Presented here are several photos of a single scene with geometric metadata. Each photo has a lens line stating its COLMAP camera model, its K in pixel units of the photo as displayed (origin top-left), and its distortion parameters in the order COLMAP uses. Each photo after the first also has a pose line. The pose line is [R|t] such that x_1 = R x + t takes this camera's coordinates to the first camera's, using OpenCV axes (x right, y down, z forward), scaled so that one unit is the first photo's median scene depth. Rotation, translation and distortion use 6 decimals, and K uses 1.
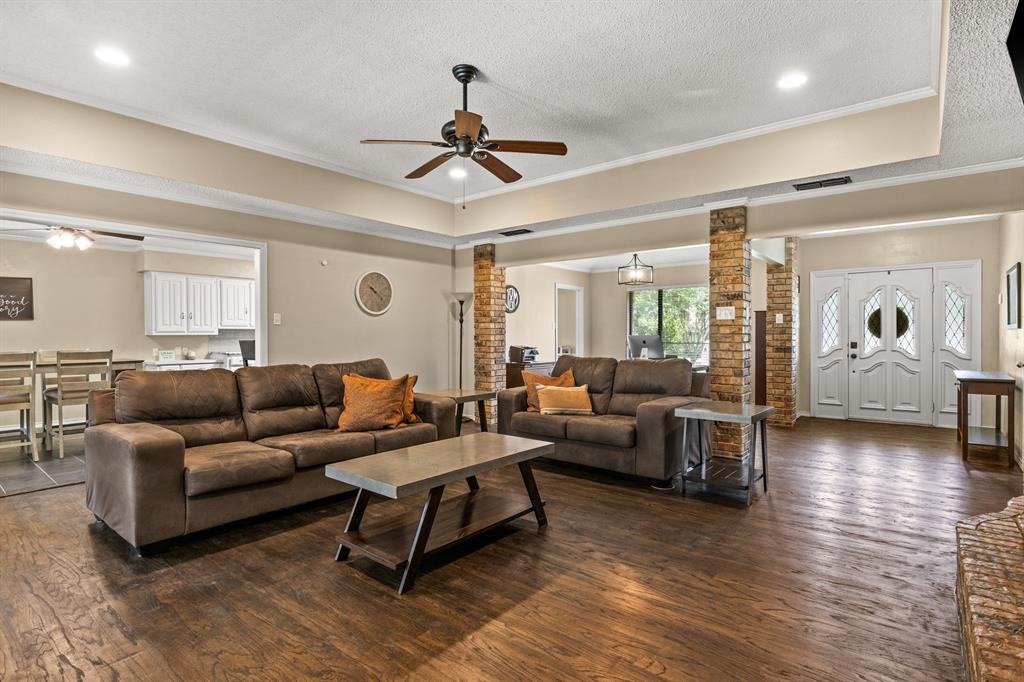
lens RADIAL K [[512.9, 0, 515.7], [0, 512.9, 338.4], [0, 0, 1]] dist [-0.010703, 0.002377]
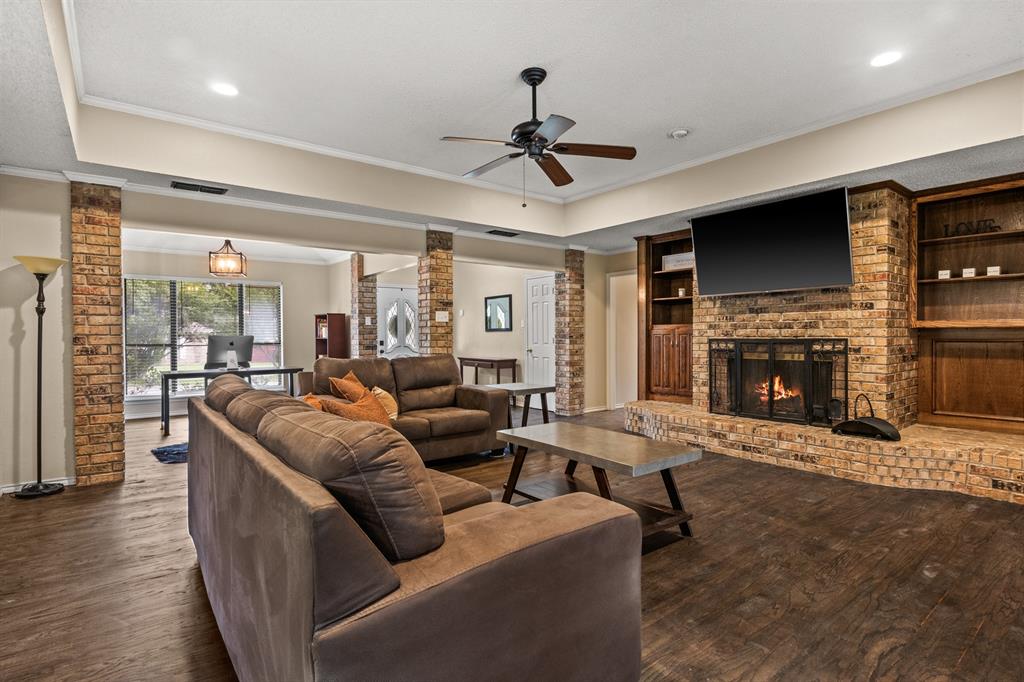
lens RADIAL K [[512.9, 0, 514.3], [0, 512.9, 341.1], [0, 0, 1]] dist [-0.010703, 0.002377]
pose [[0.226905, -0.011754, 0.973846, -0.542968], [0.011926, 0.999886, 0.009289, 0.000189], [-0.973844, 0.009506, 0.227019, 0.397838]]
